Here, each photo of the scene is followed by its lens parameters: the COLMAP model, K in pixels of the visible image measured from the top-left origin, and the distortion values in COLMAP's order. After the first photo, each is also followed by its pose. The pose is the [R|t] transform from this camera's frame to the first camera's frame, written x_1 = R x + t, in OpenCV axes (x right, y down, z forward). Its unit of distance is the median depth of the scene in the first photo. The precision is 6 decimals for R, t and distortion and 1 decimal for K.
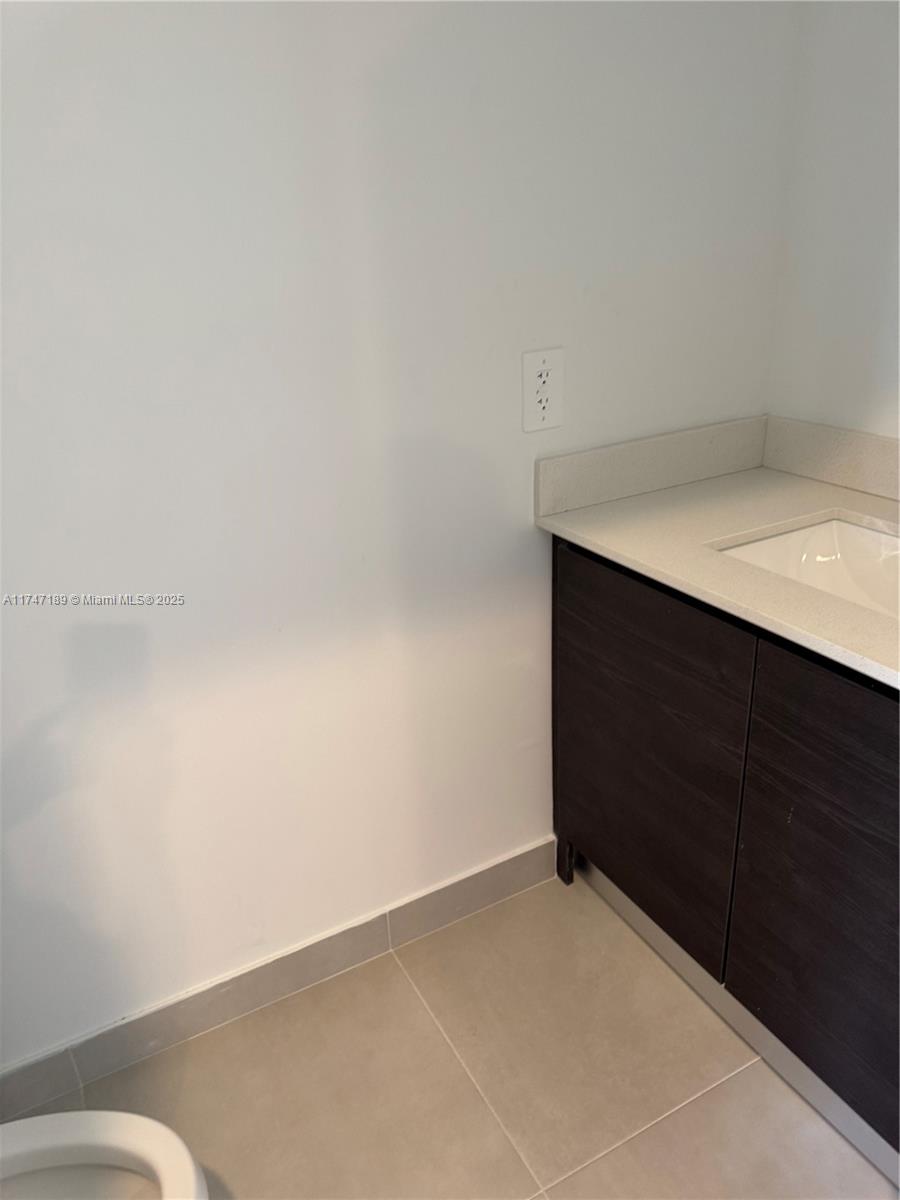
lens RADIAL K [[836.7, 0, 449.2], [0, 836.7, 595.1], [0, 0, 1]] dist [0.010438, -0.036156]
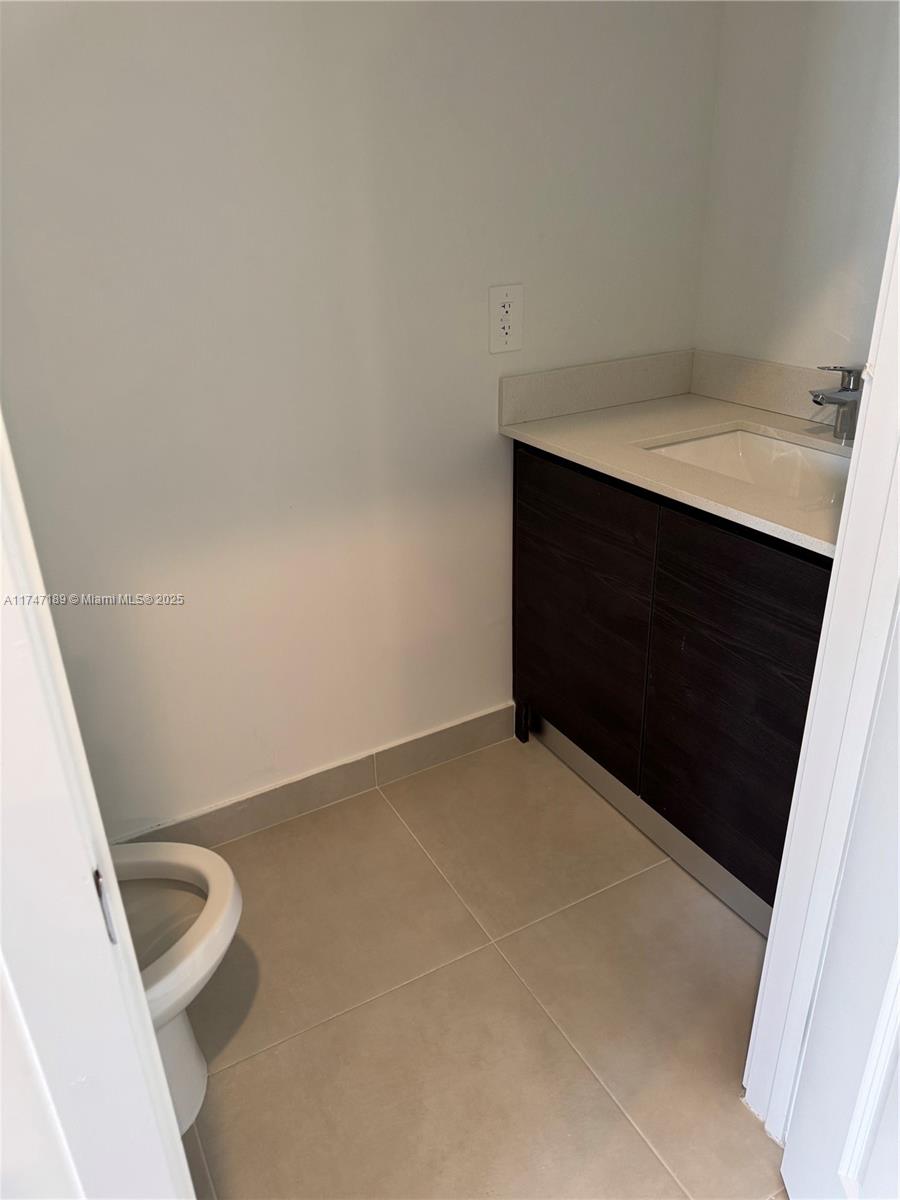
lens RADIAL K [[836.7, 0, 456.8], [0, 836.7, 597.7], [0, 0, 1]] dist [0.010438, -0.036156]
pose [[0.999593, 0.014425, 0.024626, 0.014832], [-0.015326, 0.999206, 0.036786, 0.116816], [-0.024076, -0.037148, 0.999020, -0.236128]]
